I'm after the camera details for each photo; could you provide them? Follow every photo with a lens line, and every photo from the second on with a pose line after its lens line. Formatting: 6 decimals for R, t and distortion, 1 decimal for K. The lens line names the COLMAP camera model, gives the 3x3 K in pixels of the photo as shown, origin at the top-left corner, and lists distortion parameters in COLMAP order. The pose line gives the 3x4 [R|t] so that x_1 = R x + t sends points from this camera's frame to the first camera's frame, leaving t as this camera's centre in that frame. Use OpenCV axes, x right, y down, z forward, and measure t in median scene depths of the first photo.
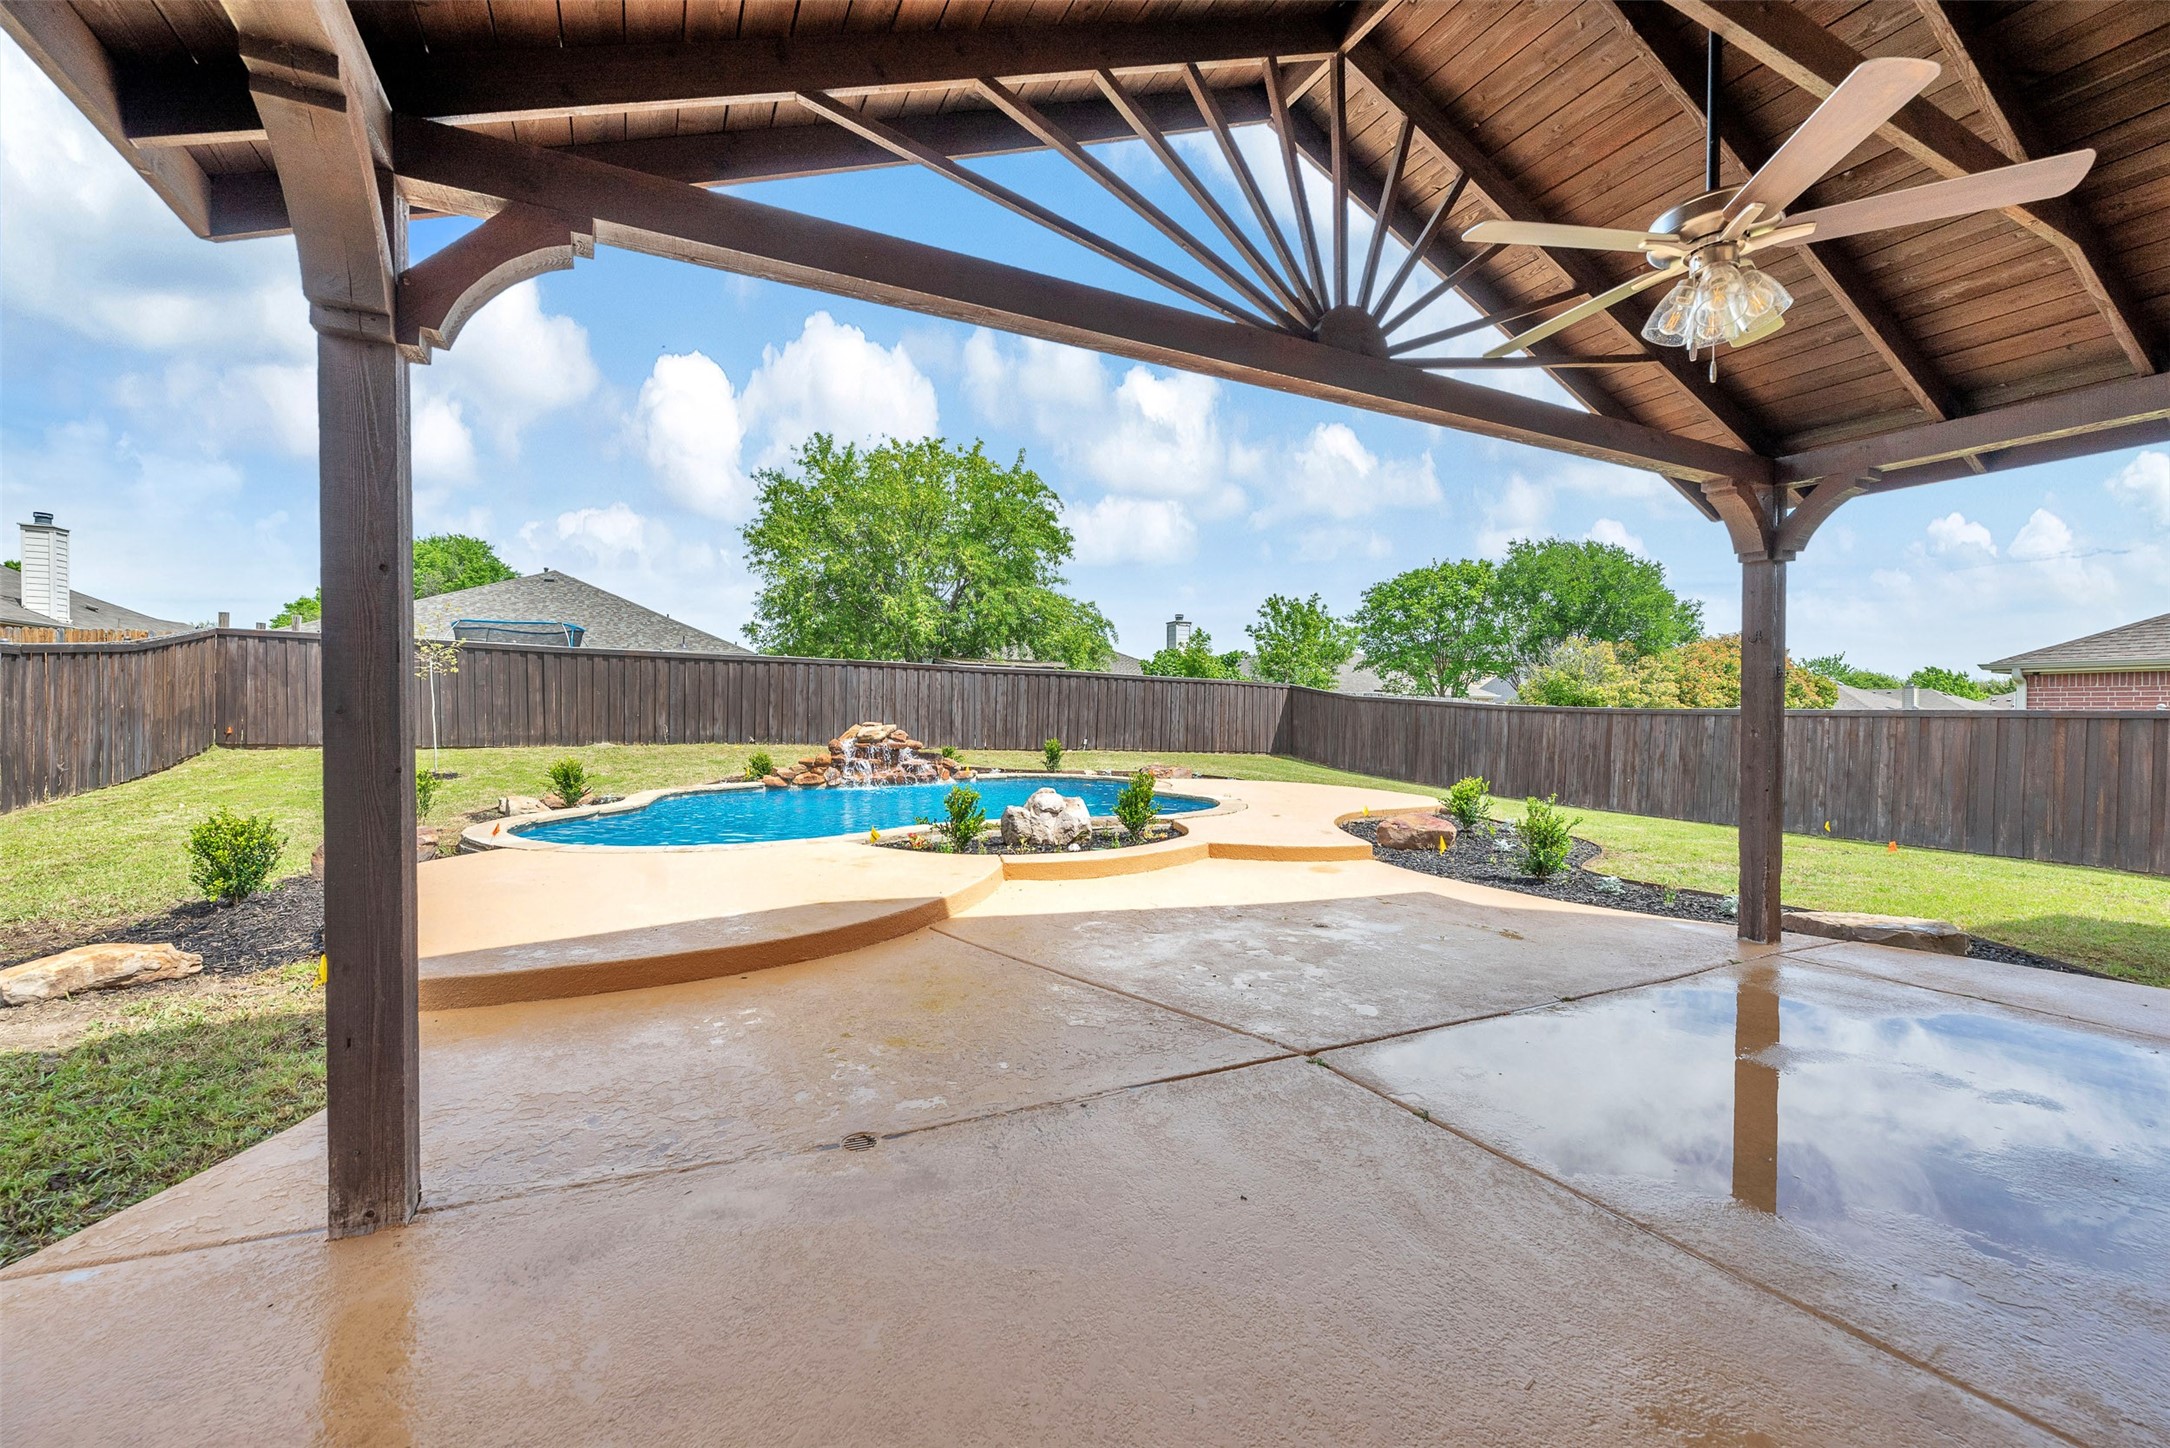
lens RADIAL K [[869.1, 0, 1085.0], [0, 869.1, 724.0], [0, 0, 1]] dist [0.000829, 0.000020]
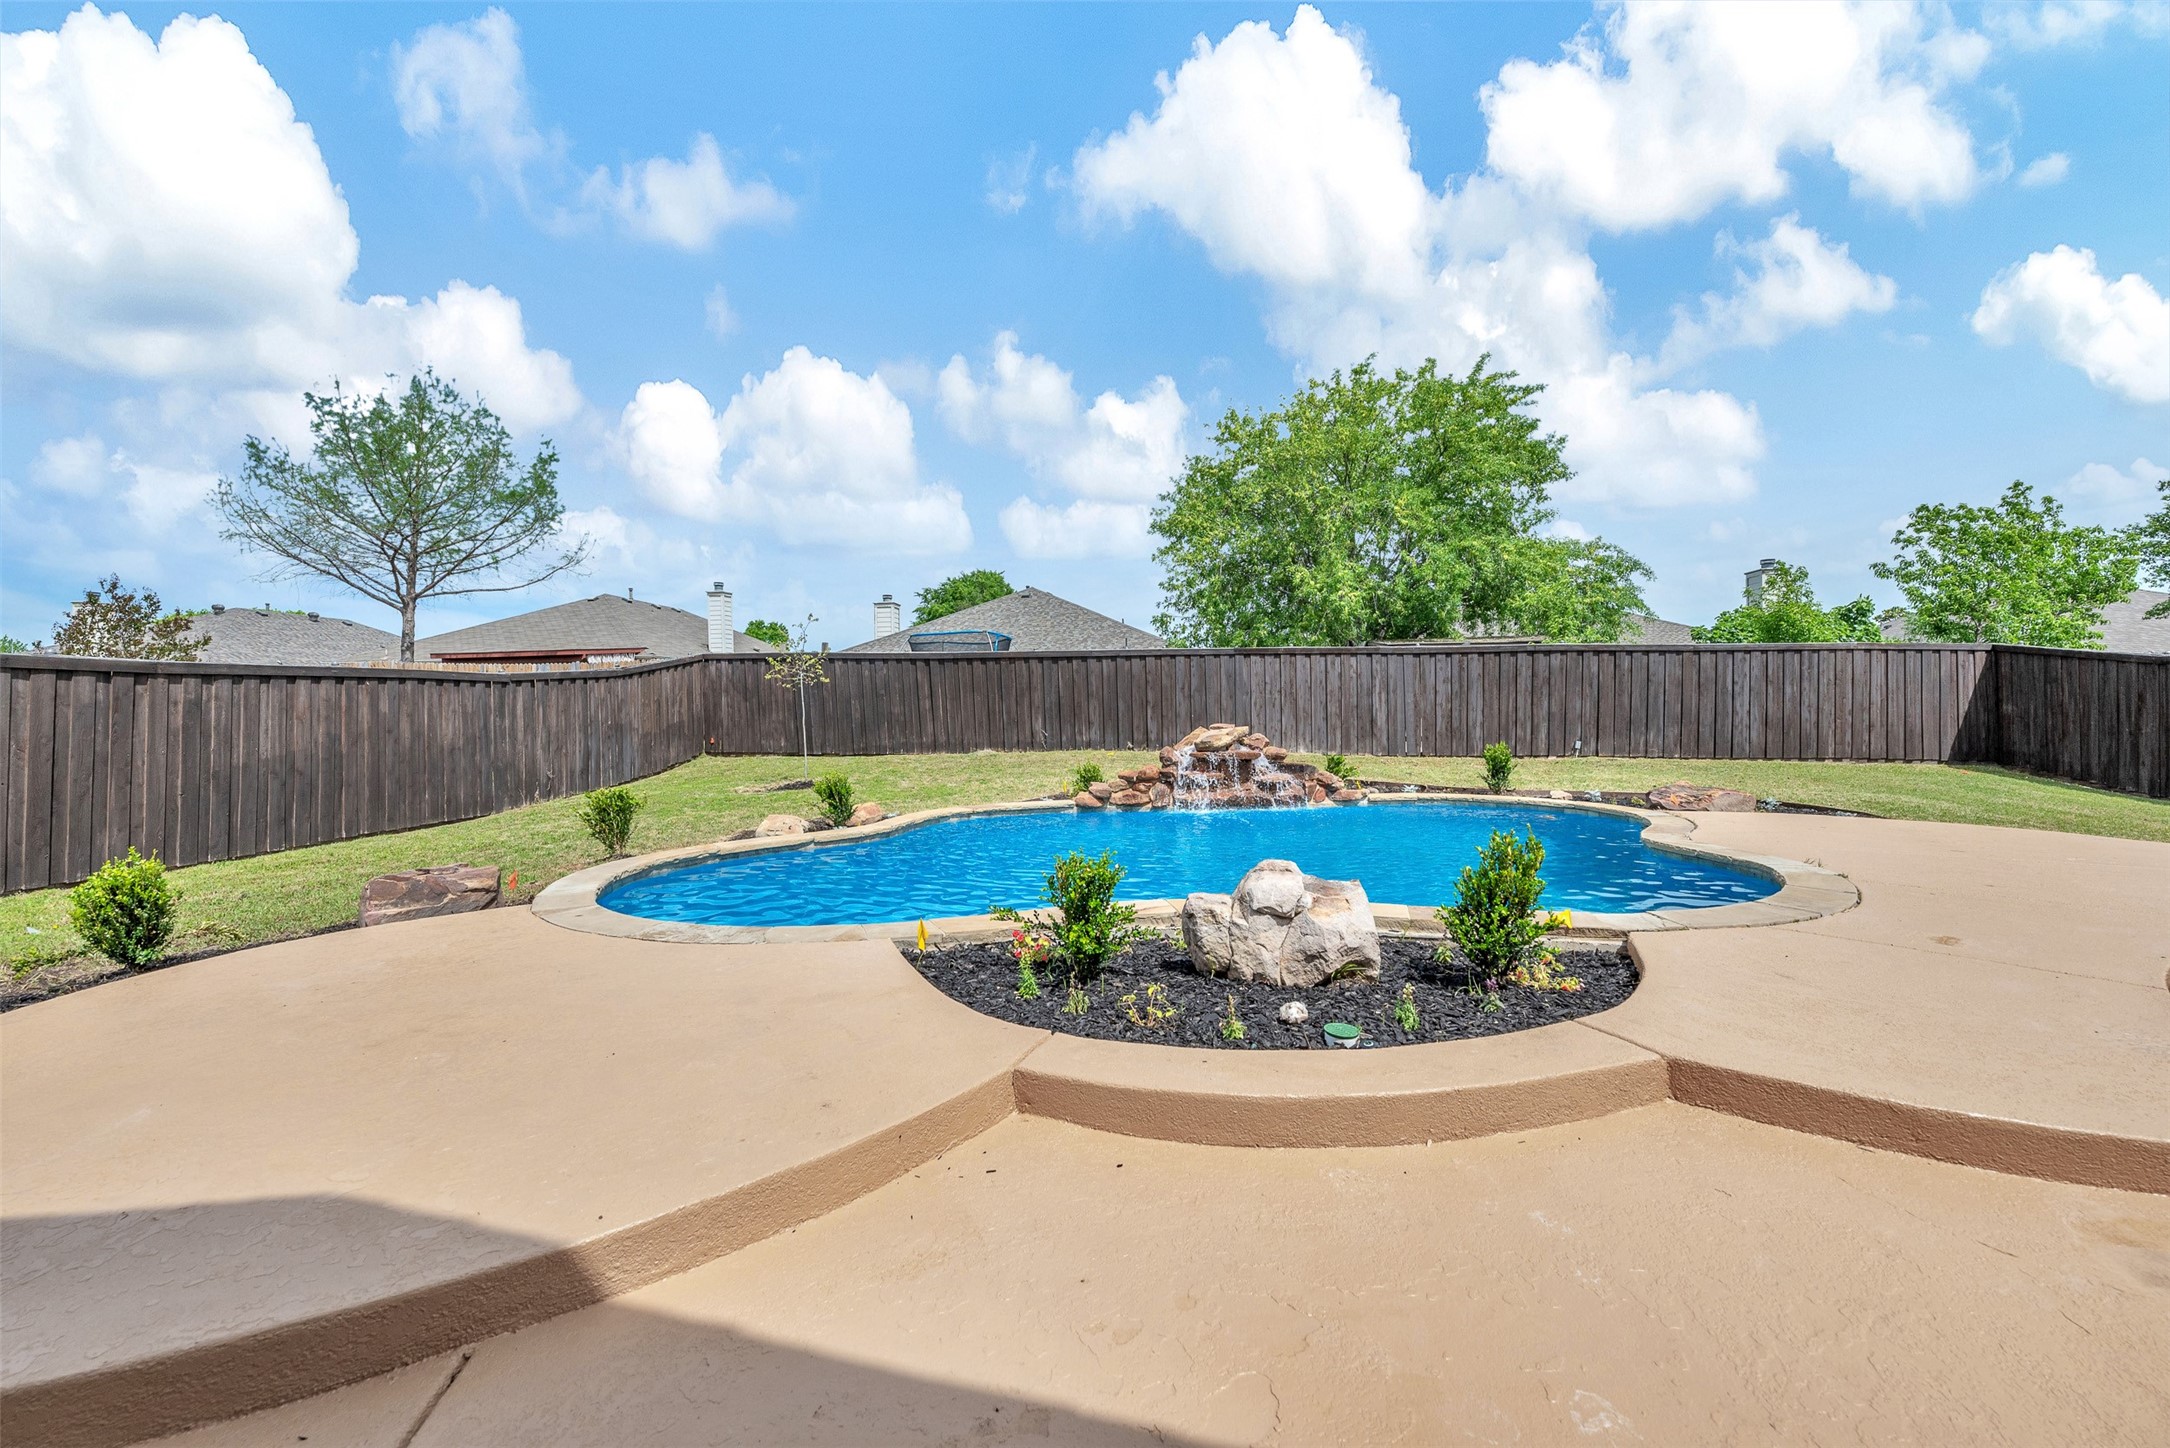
lens RADIAL K [[886.5, 0, 1059.2], [0, 886.5, 715.3], [0, 0, 1]] dist [0.000555, 0.000121]
pose [[0.835744, -0.023268, -0.548626, 0.061551], [0.018502, 0.999728, -0.014216, -0.001059], [0.548807, 0.001730, 0.835947, 0.253086]]
